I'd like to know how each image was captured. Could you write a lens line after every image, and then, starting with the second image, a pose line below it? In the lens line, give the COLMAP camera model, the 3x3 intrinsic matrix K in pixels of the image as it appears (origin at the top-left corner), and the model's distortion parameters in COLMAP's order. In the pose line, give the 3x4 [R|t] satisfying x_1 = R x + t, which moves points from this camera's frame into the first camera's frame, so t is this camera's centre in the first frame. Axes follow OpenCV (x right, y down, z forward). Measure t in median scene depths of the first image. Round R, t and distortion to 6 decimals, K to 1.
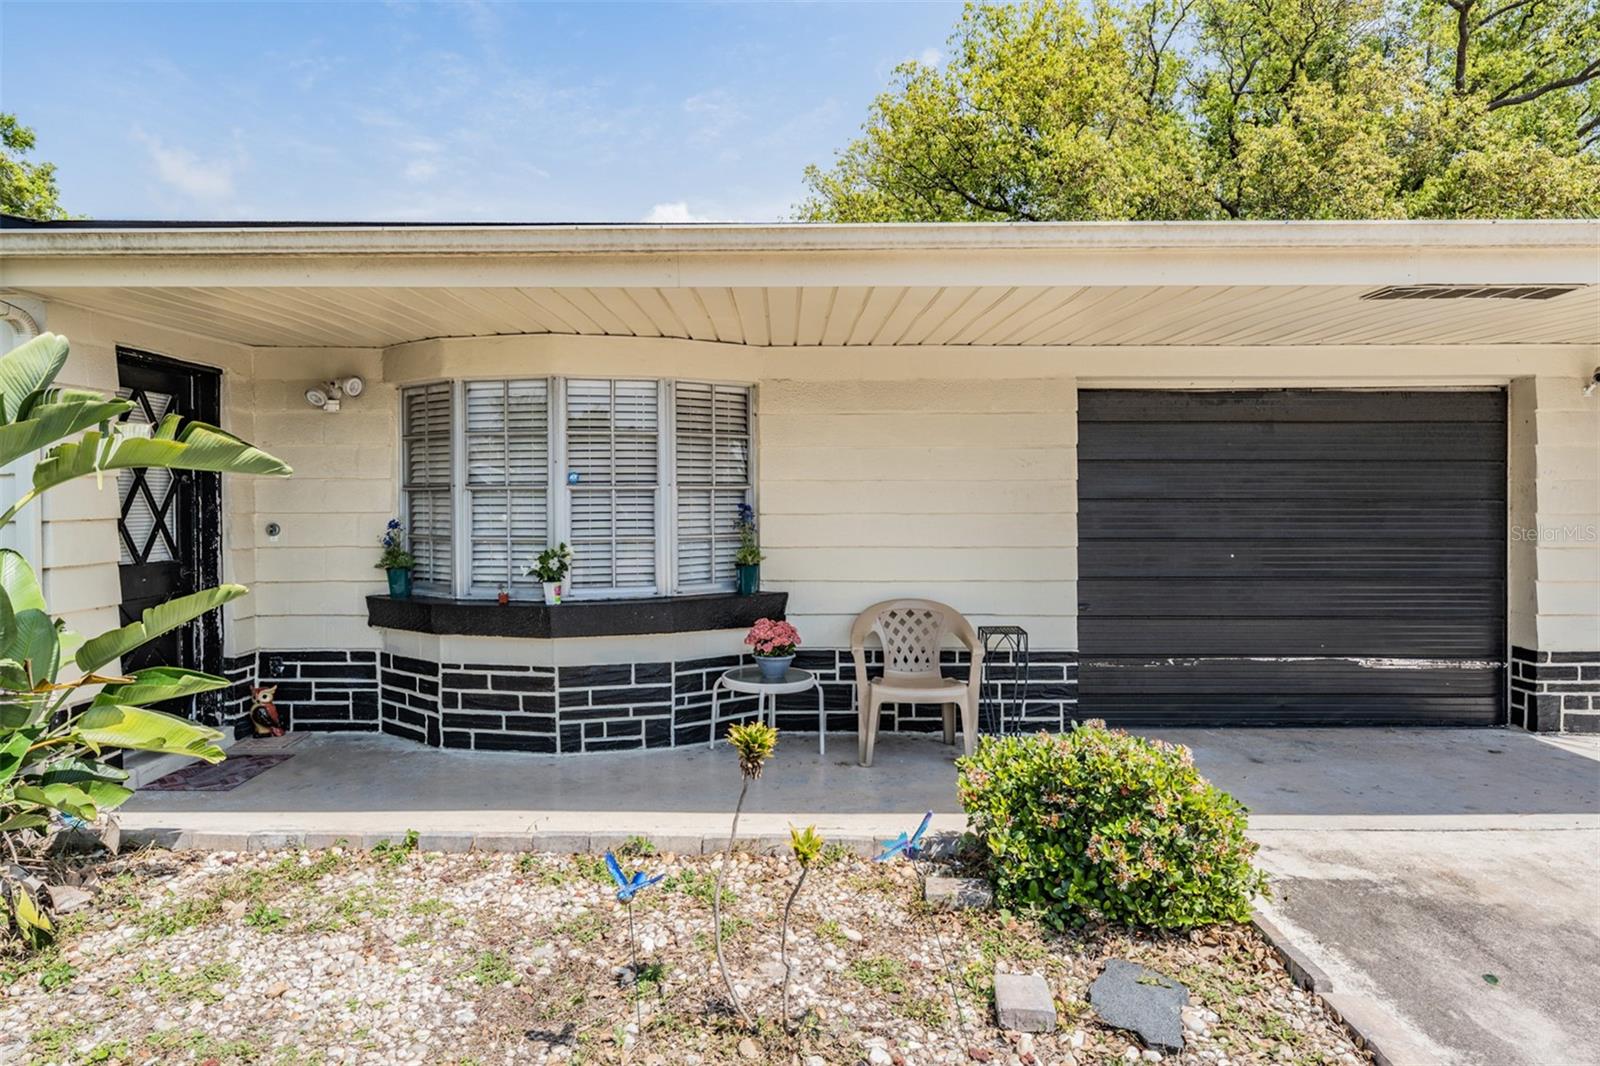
lens RADIAL K [[909.8, 0, 792.2], [0, 909.8, 510.1], [0, 0, 1]] dist [0.000090, -0.001419]
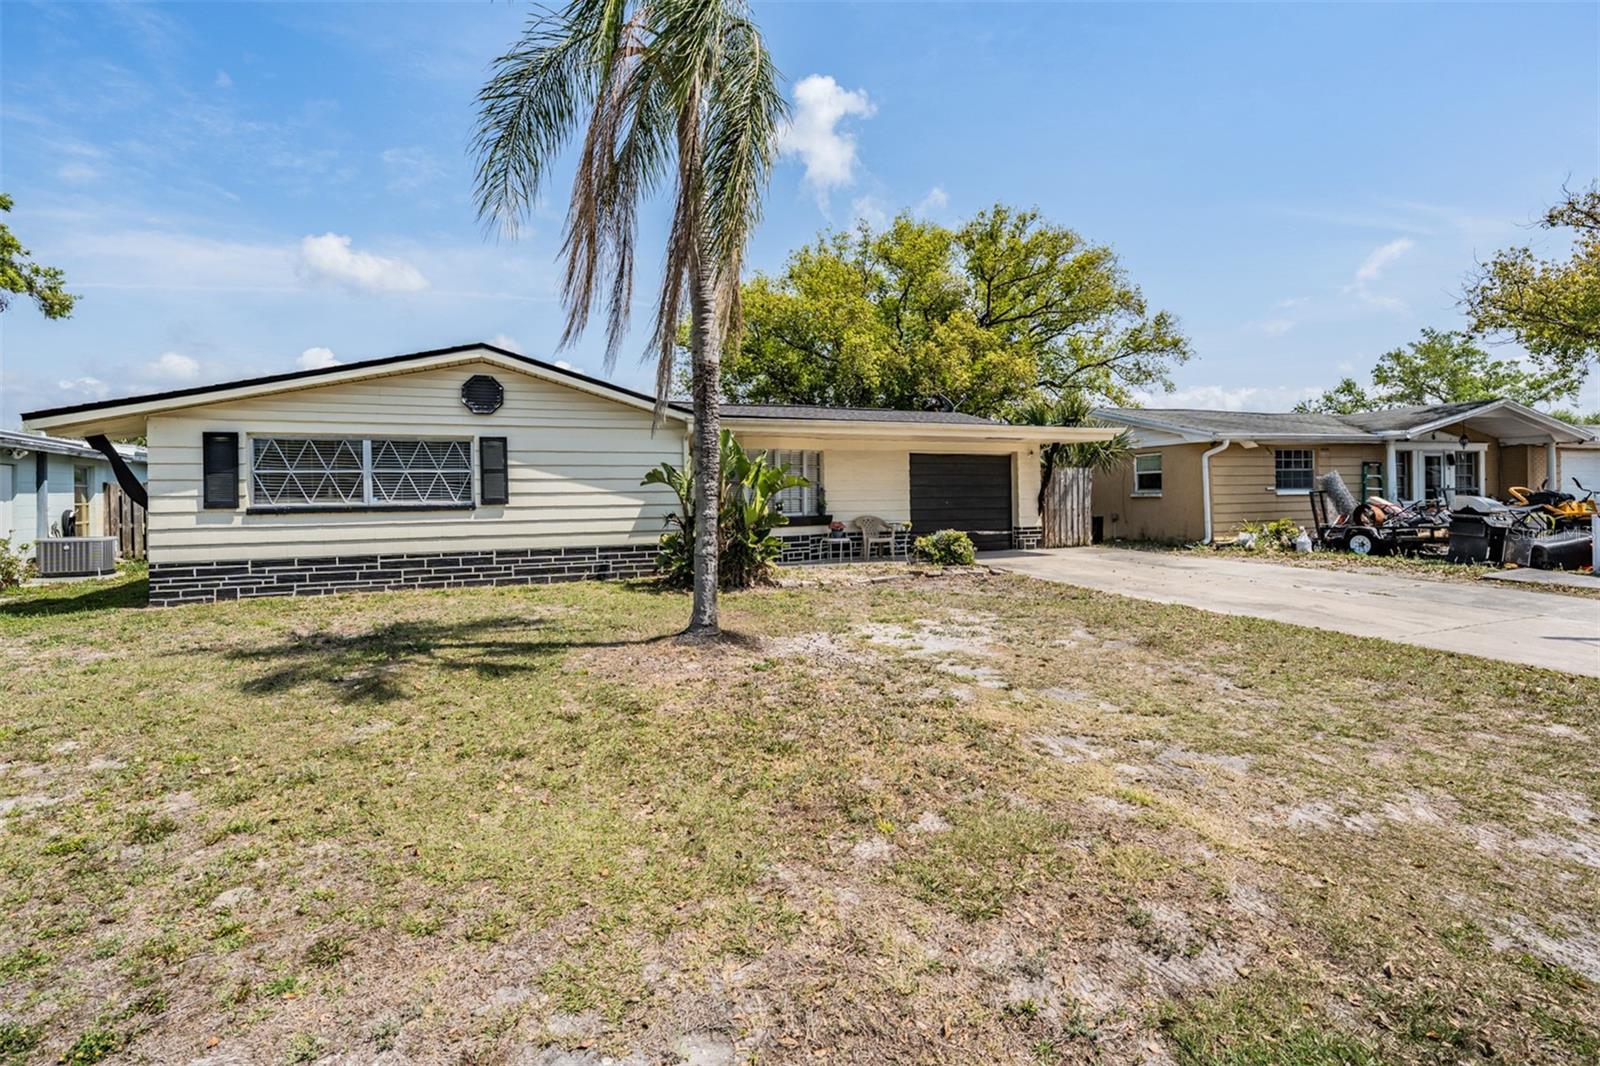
lens RADIAL K [[728.4, 0, 797.5], [0, 728.4, 509.6], [0, 0, 1]] dist [-0.000563, -0.000368]
pose [[0.923861, -0.016367, 0.382377, -1.134988], [0.016286, 0.999861, 0.003447, 0.060766], [-0.382380, 0.003043, 0.924000, -1.380896]]
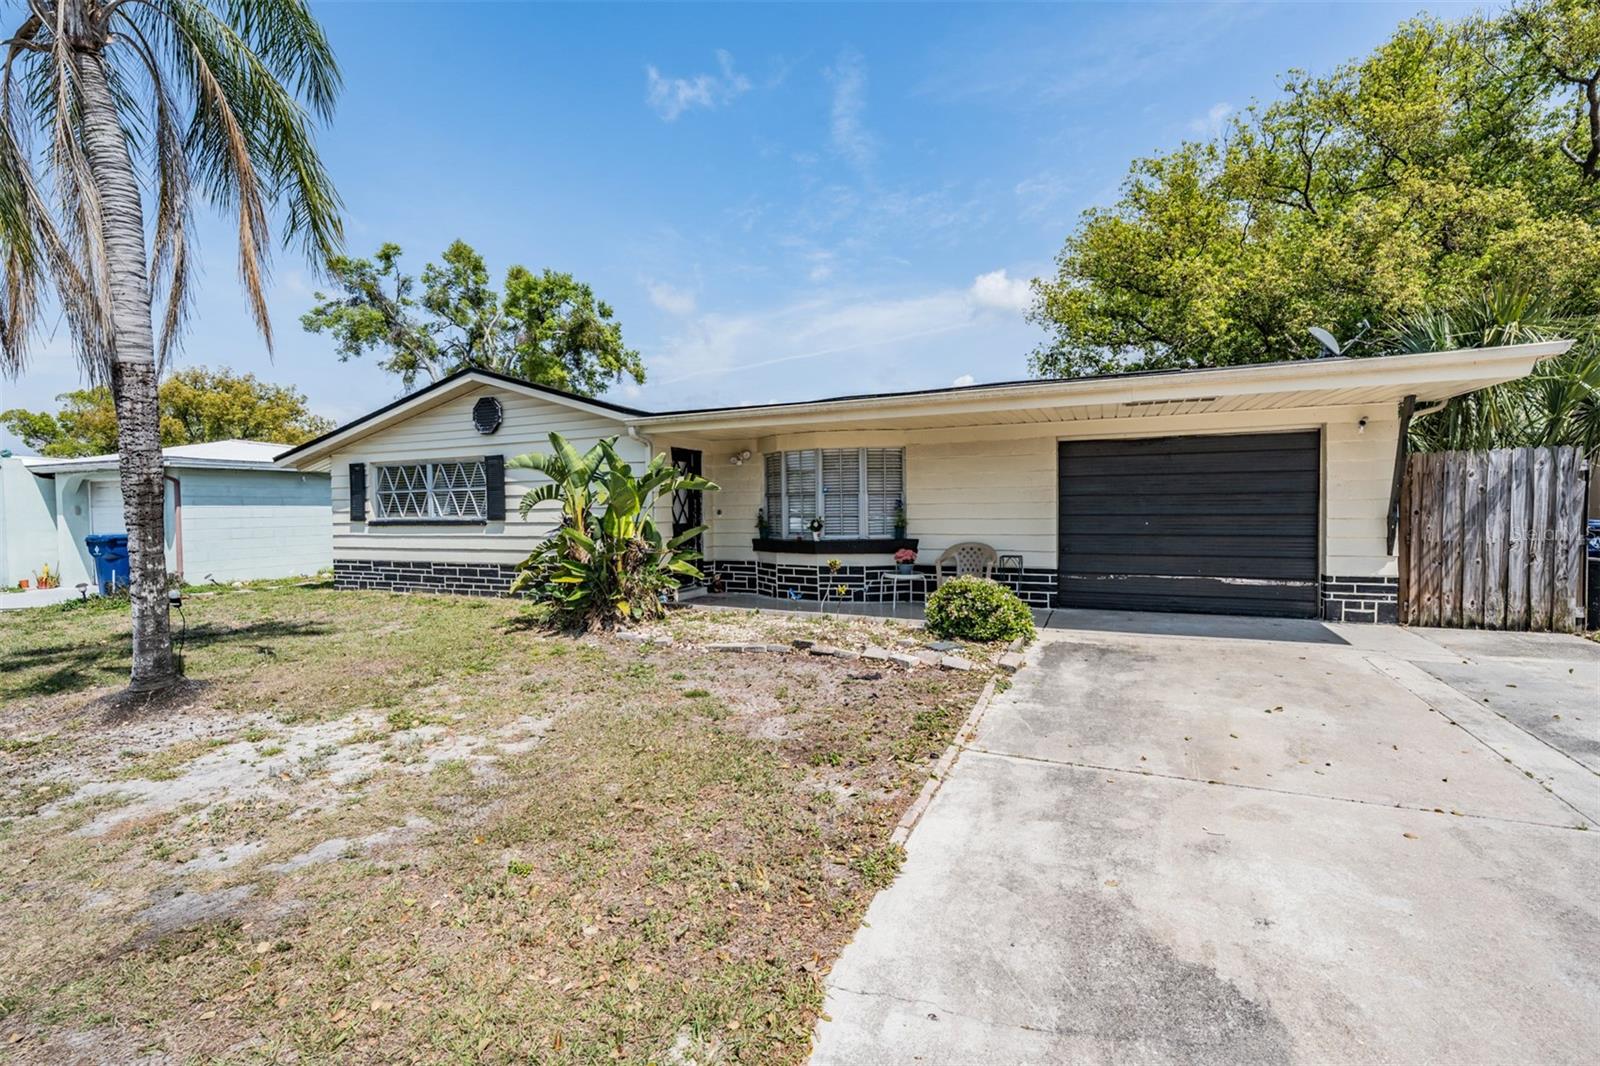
lens RADIAL K [[696.7, 0, 800.0], [0, 696.7, 533.0], [0, 0, 1]] dist [0.002368, 0.000231]
pose [[0.913441, 0.006069, -0.406925, 0.436410], [0.004703, 0.999665, 0.025468, 0.030720], [0.406943, -0.025178, 0.913106, -0.702292]]
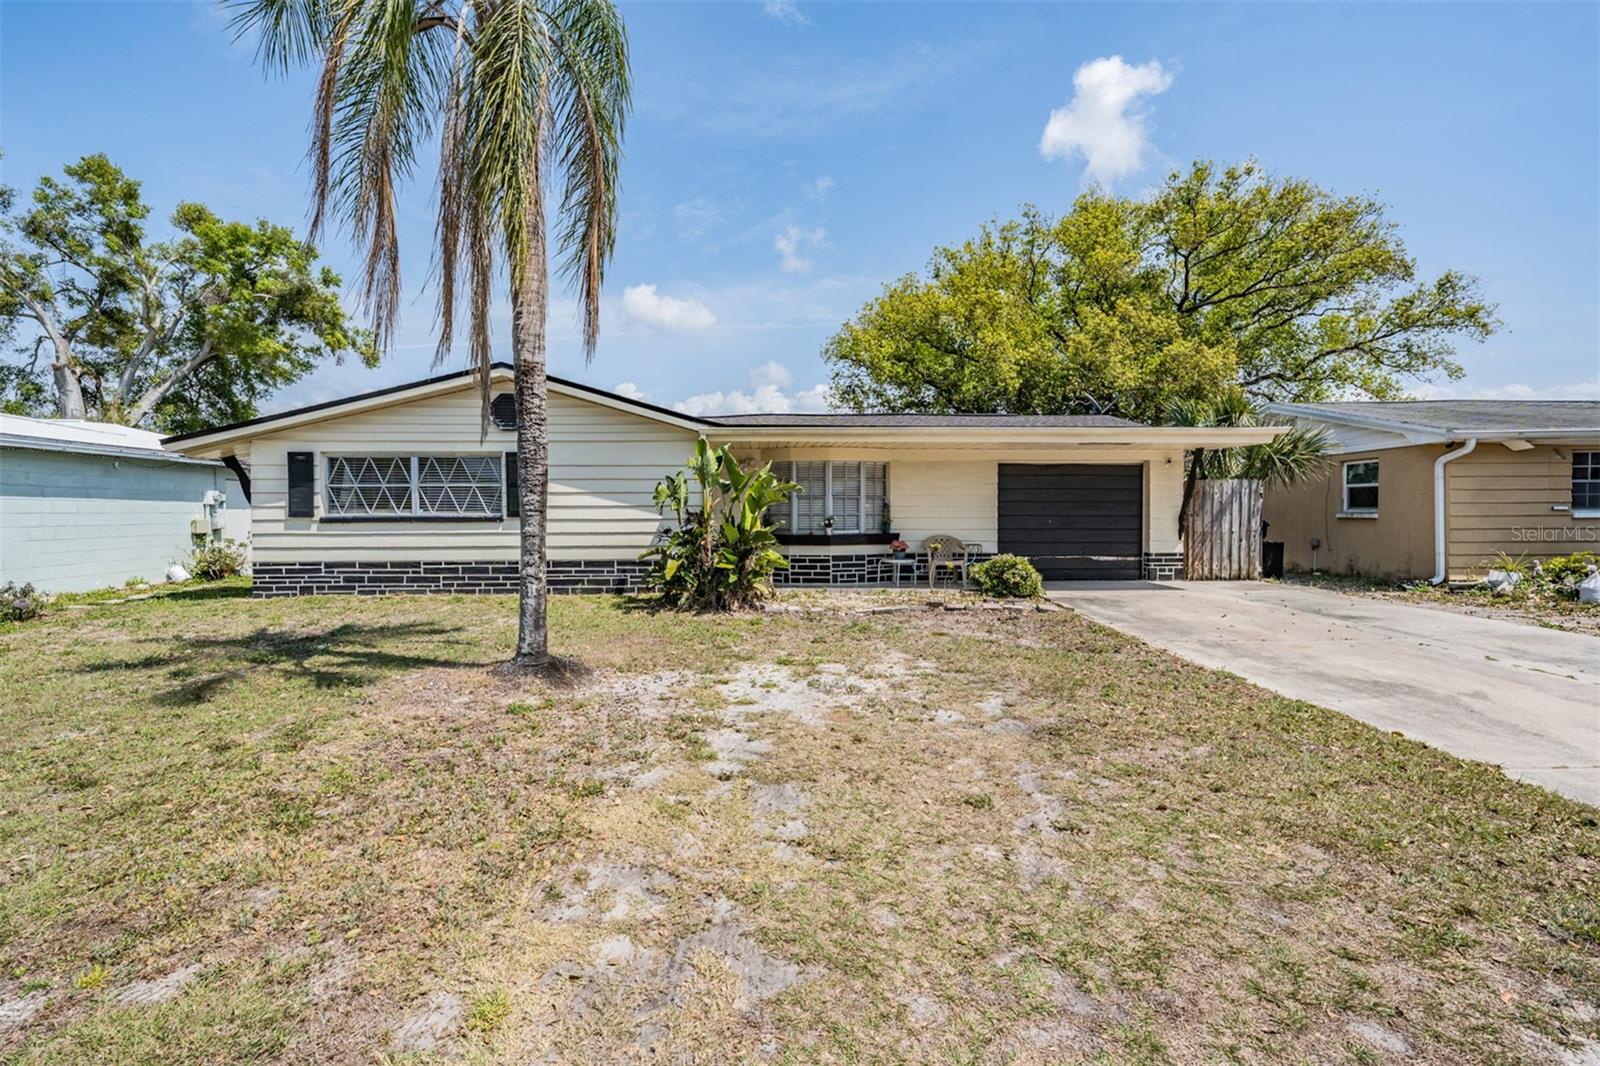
lens RADIAL K [[706.2, 0, 791.9], [0, 706.2, 539.7], [0, 0, 1]] dist [0.000729, 0.000264]
pose [[0.999150, -0.000897, 0.041217, -0.453315], [-0.000135, 0.999687, 0.025022, 0.054979], [-0.041226, -0.025006, 0.998837, -1.281701]]
